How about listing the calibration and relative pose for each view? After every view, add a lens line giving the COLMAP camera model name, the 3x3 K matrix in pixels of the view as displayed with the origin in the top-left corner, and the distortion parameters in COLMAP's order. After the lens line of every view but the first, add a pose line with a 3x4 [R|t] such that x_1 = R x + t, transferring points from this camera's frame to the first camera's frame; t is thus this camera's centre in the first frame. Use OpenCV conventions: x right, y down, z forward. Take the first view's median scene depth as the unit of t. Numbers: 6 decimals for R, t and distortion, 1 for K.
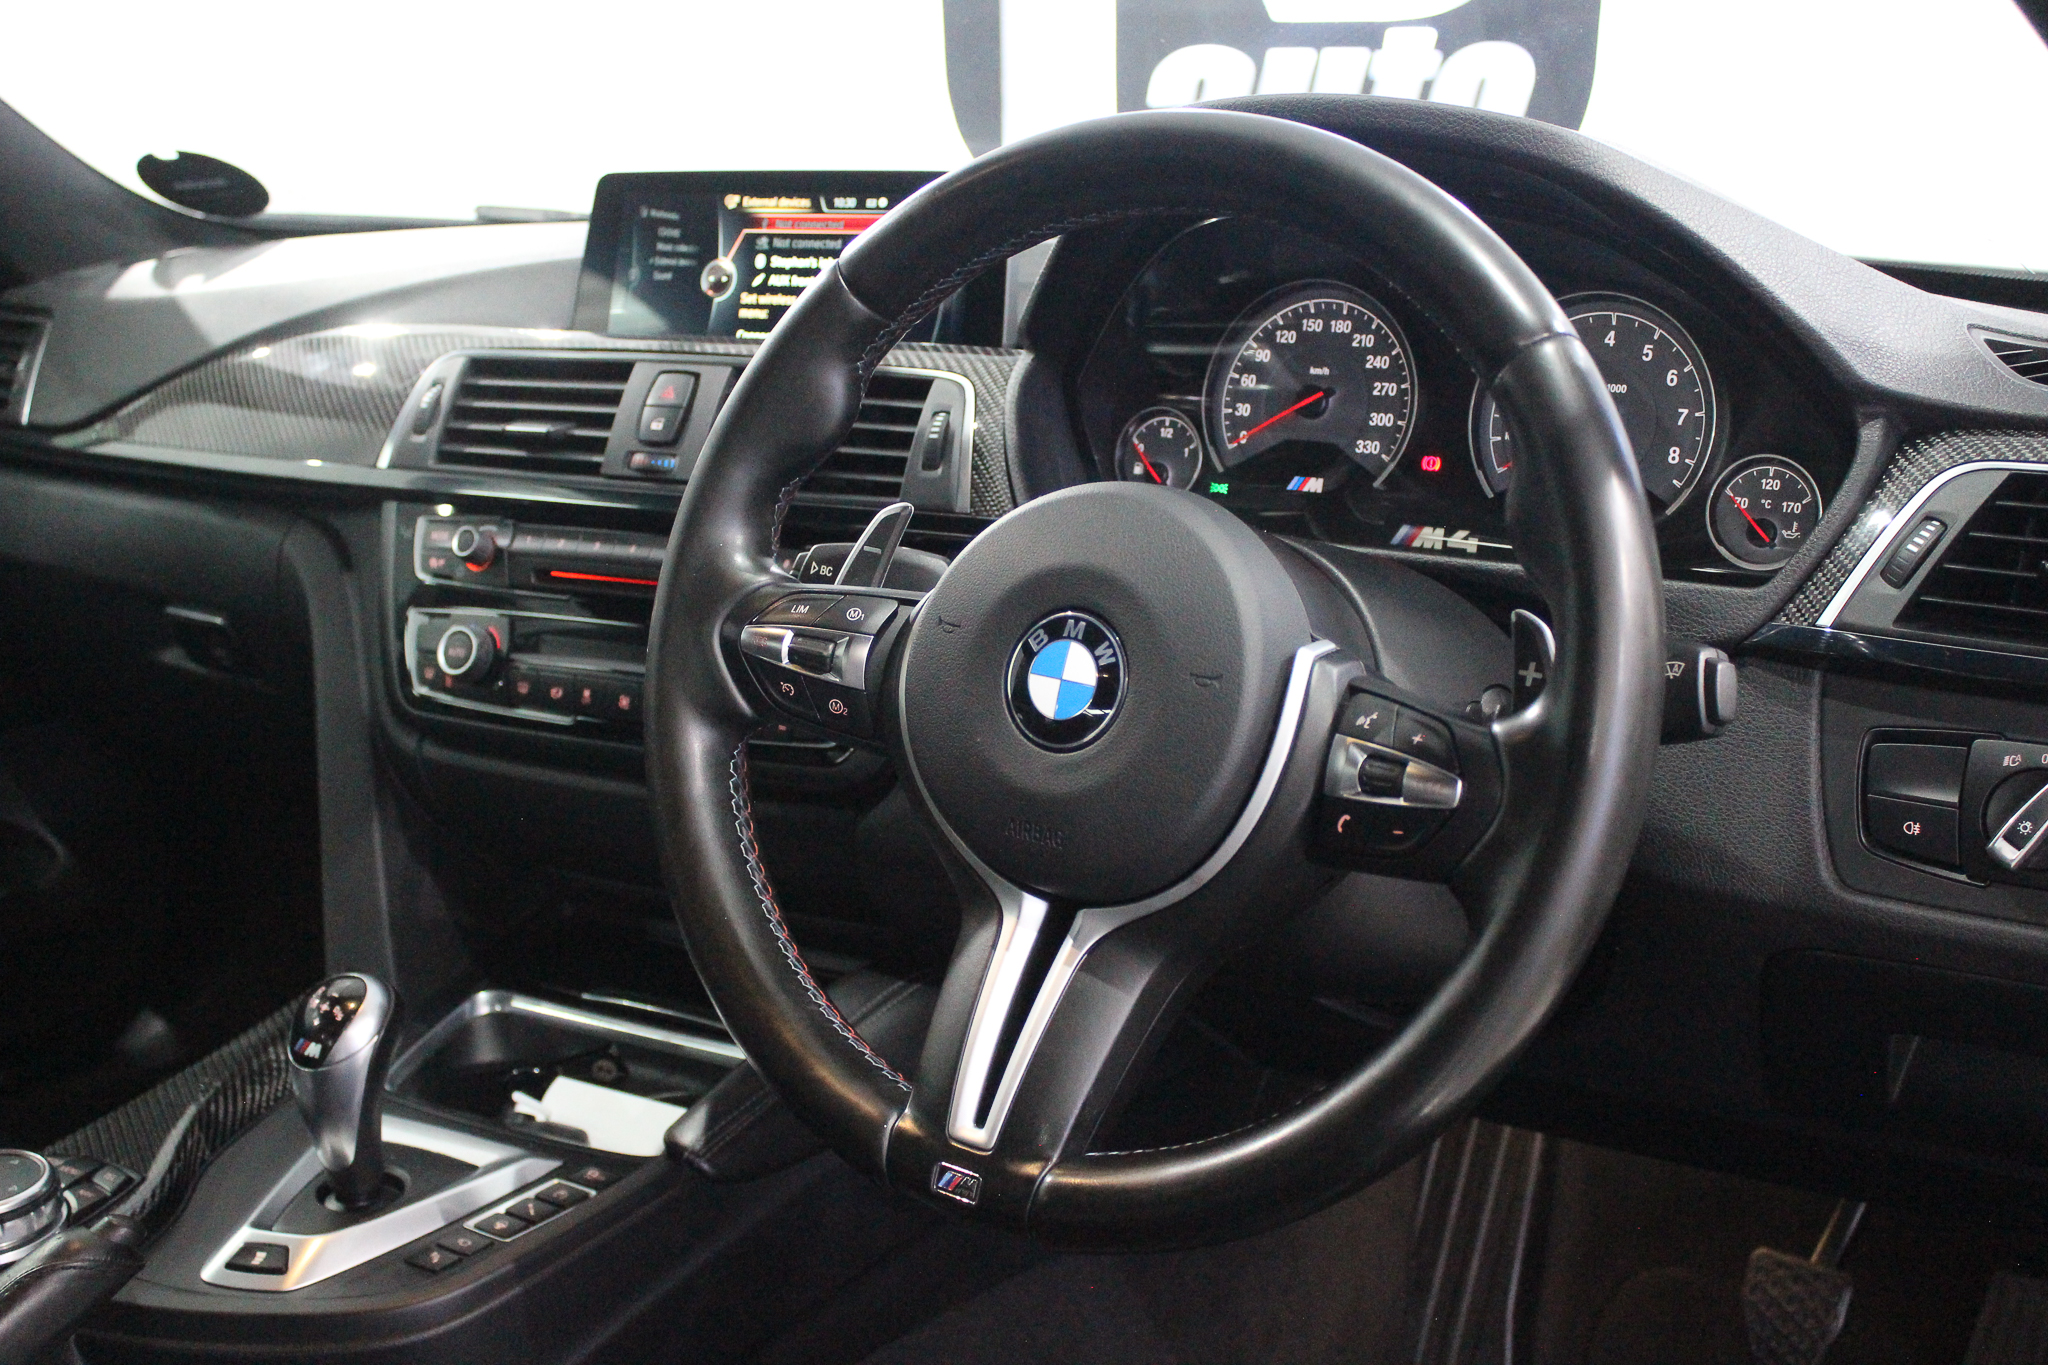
lens RADIAL K [[2373.2, 0, 1019.7], [0, 2373.2, 713.0], [0, 0, 1]] dist [-0.063861, -0.000886]
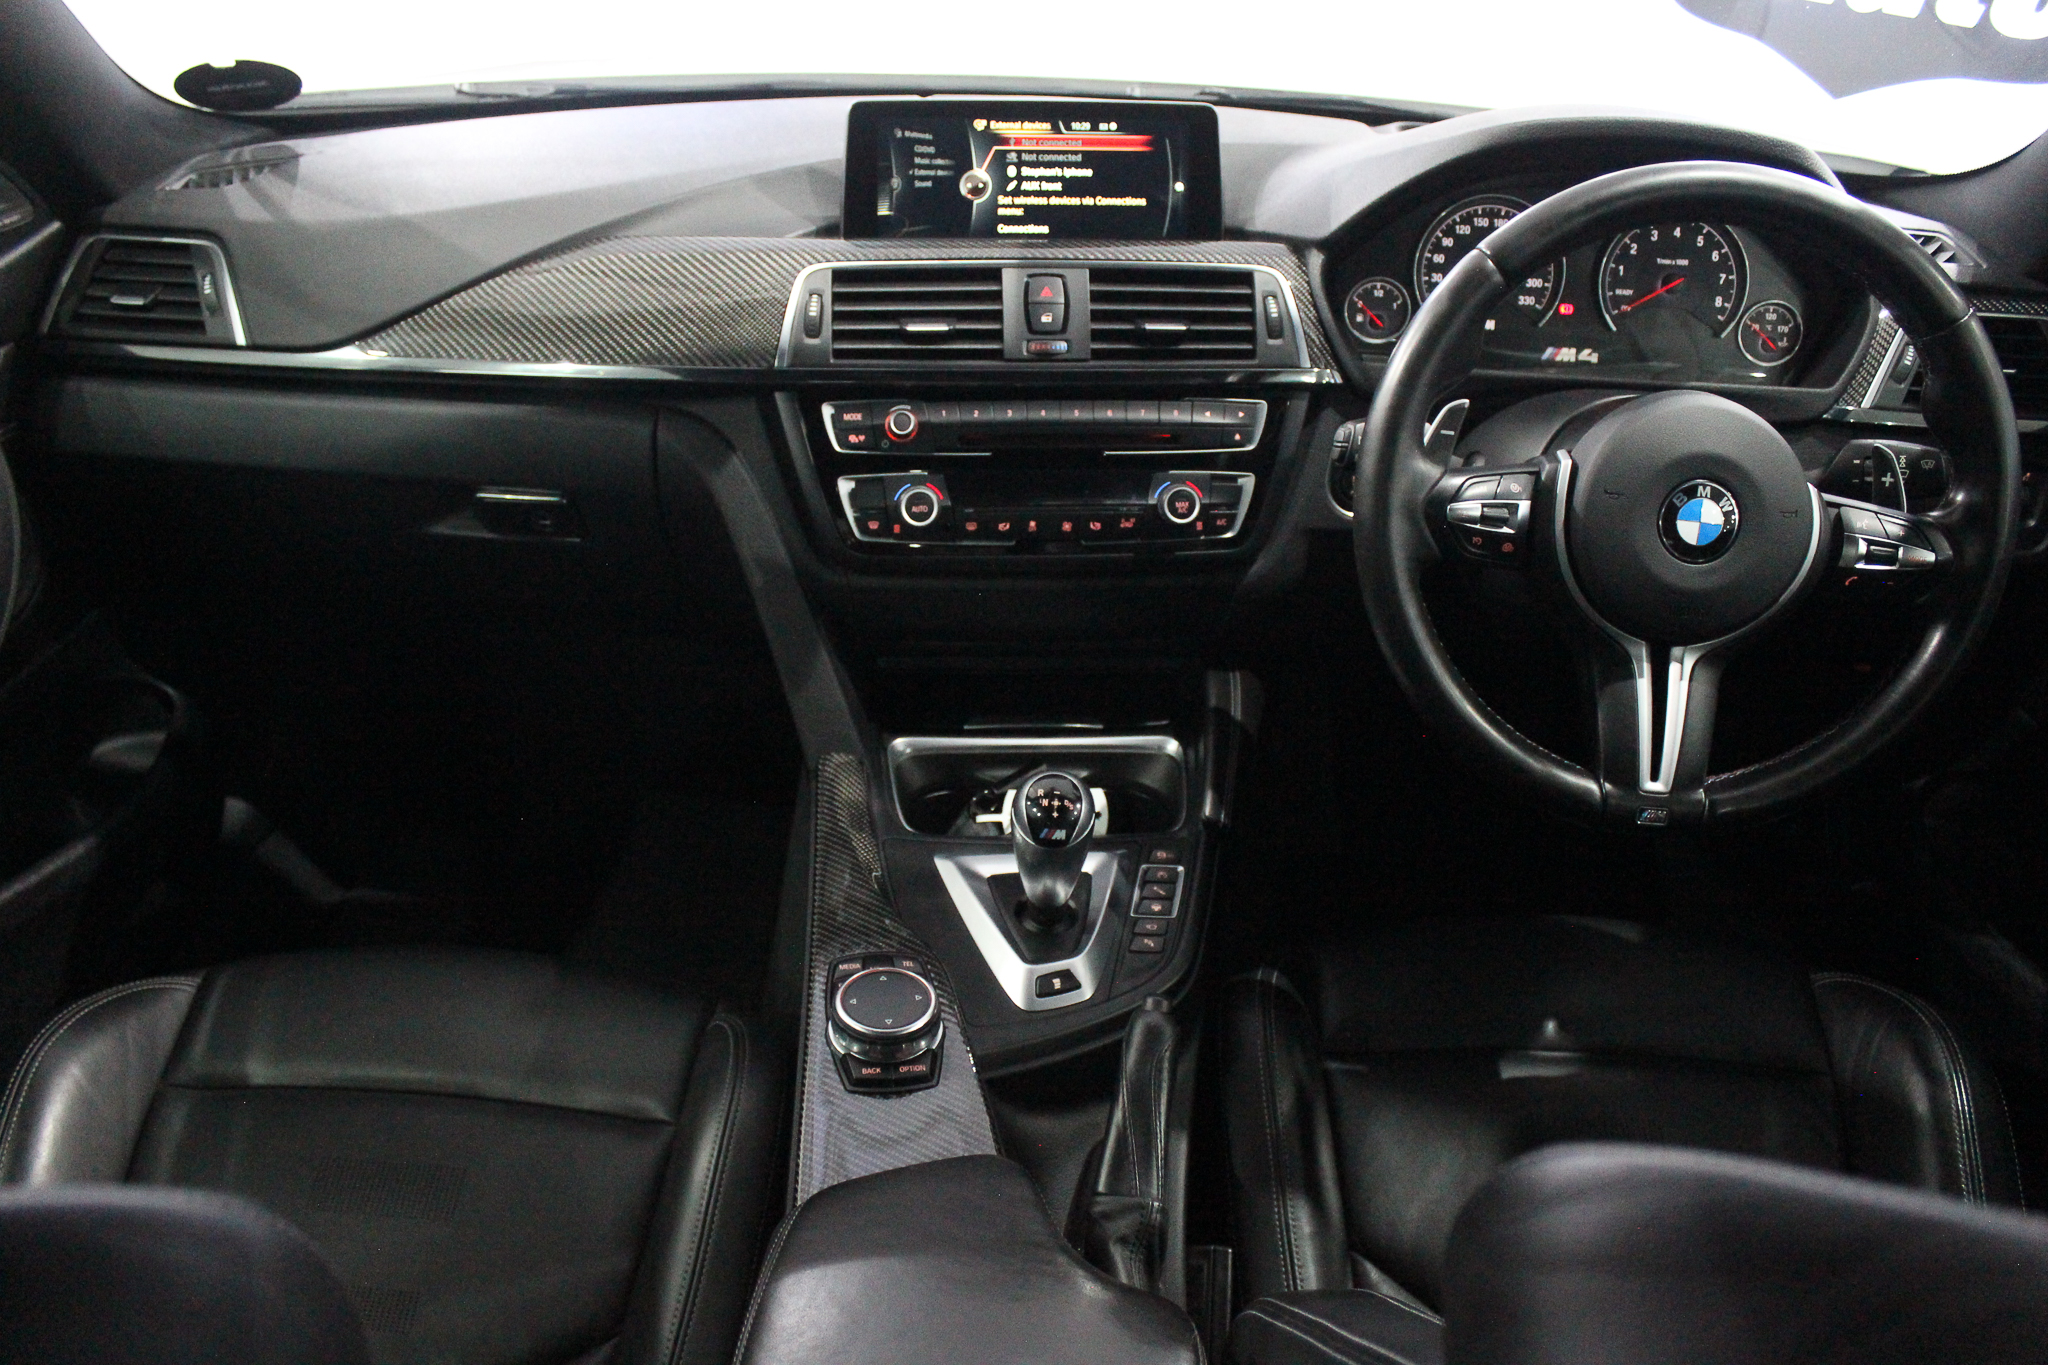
lens RADIAL K [[1697.2, 0, 1032.0], [0, 1697.2, 695.9], [0, 0, 1]] dist [-0.166730, 0.164901]
pose [[0.840409, -0.235849, 0.487943, -0.731231], [0.098755, 0.951912, 0.290020, -0.211518], [-0.532880, -0.195549, 0.823286, 0.189605]]
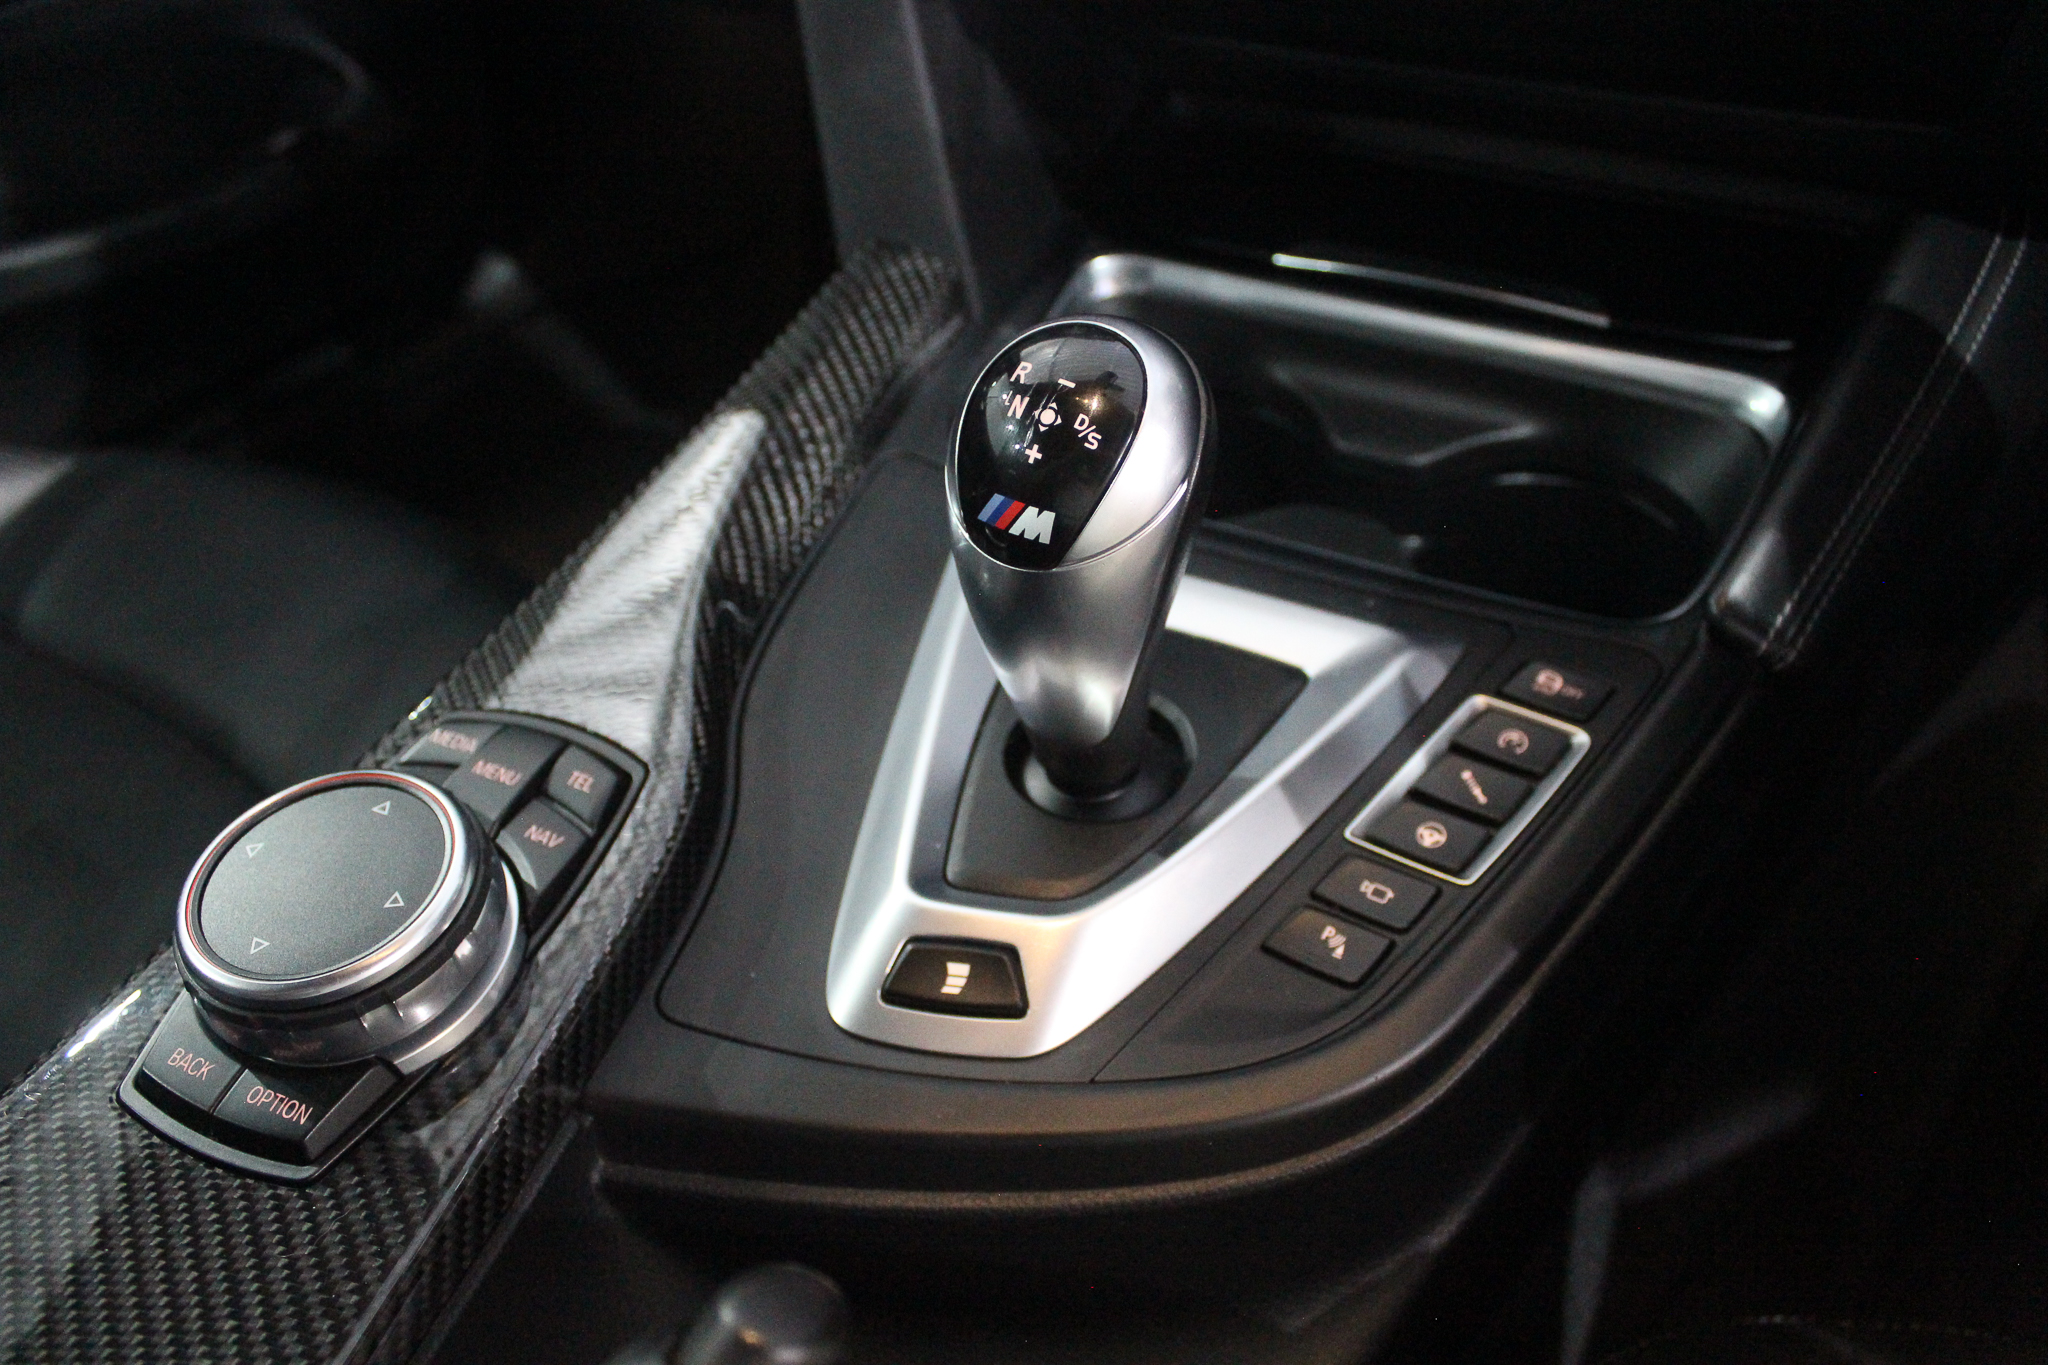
lens RADIAL K [[1684.4, 0, 1027.2], [0, 1684.4, 723.6], [0, 0, 1]] dist [-0.163922, 0.068727]
pose [[0.997796, -0.050422, -0.043127, -0.271501], [0.064444, 0.891145, 0.449119, 0.039807], [0.015787, -0.450909, 0.892430, 0.676973]]
